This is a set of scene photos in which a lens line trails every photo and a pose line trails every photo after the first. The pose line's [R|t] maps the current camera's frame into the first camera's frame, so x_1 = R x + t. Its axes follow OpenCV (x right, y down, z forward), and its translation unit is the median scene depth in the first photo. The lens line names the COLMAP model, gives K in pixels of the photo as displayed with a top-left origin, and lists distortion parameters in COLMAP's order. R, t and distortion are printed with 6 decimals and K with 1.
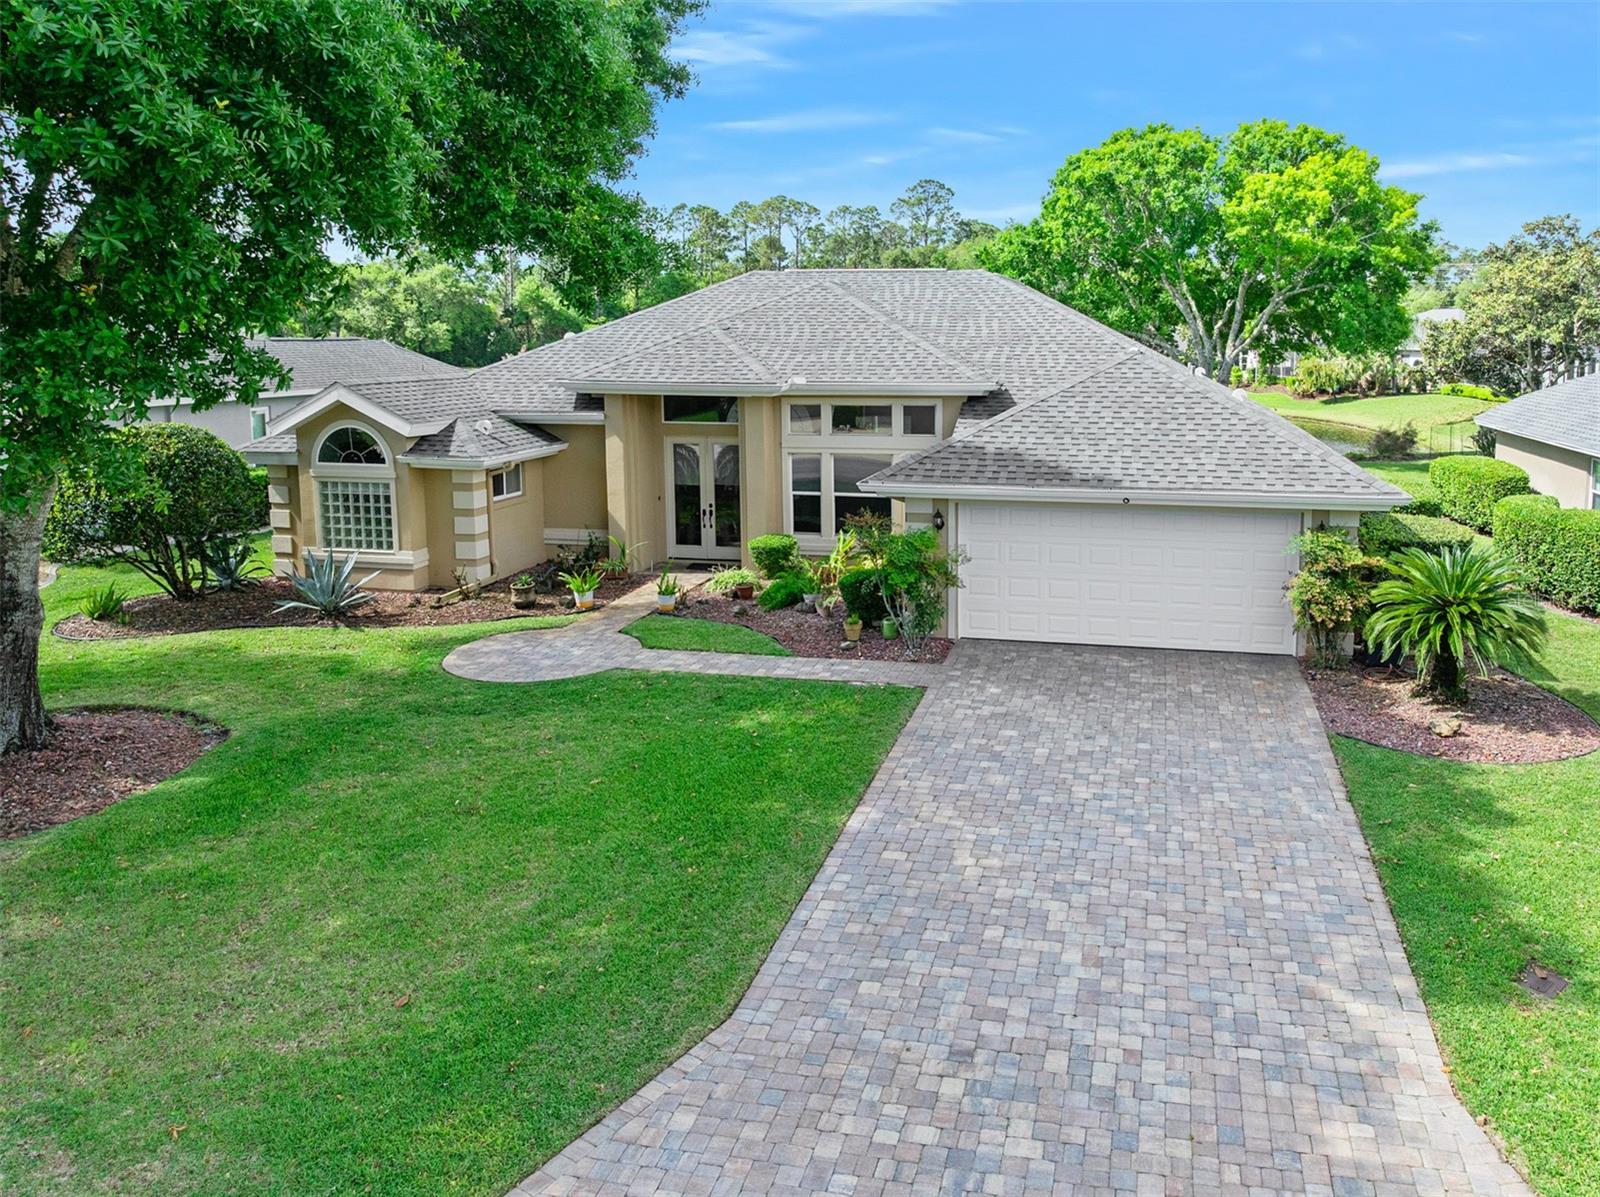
lens RADIAL K [[1163.3, 0, 937.1], [0, 1163.3, 493.1], [0, 0, 1]] dist [-0.031146, 0.001256]
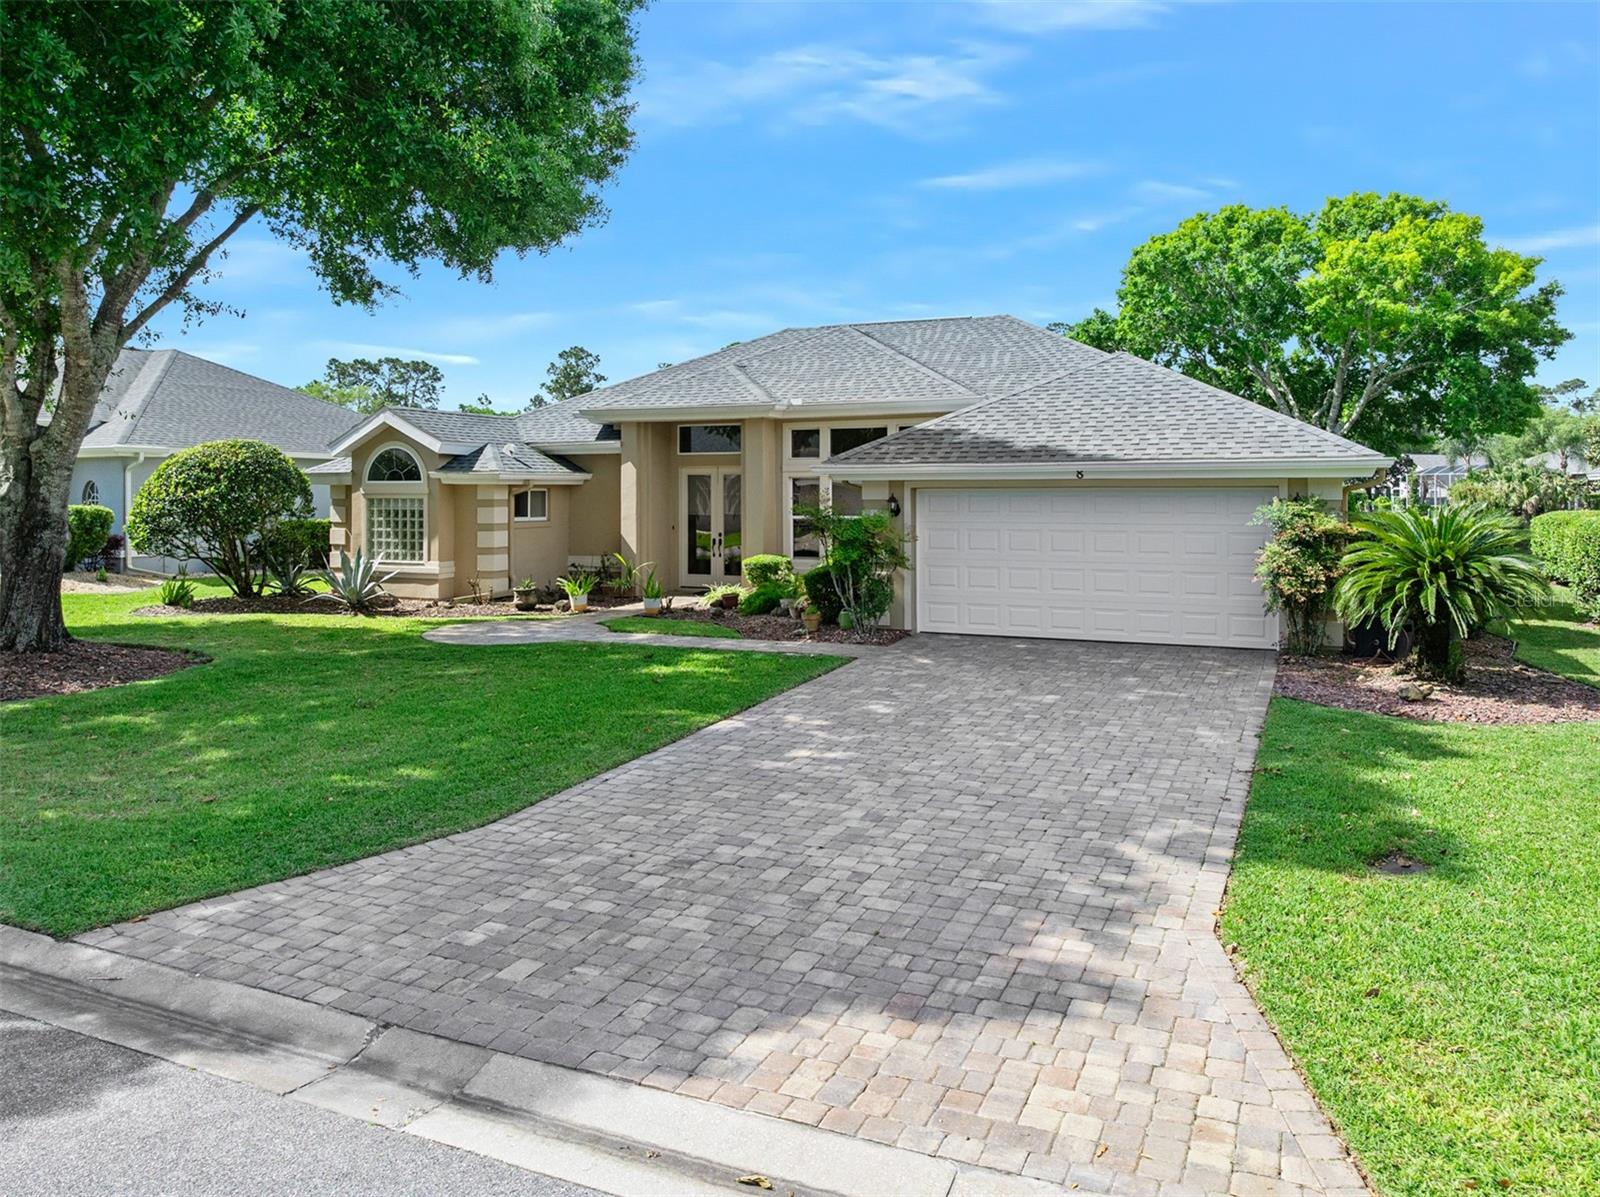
lens RADIAL K [[1160.1, 0, 800.9], [0, 1160.1, 480.6], [0, 0, 1]] dist [-0.030062, 0.000939]
pose [[0.971555, -0.009969, -0.236602, 0.134398], [-0.024135, 0.989743, -0.140809, 0.121308], [0.235579, 0.142514, 0.961349, 0.028675]]
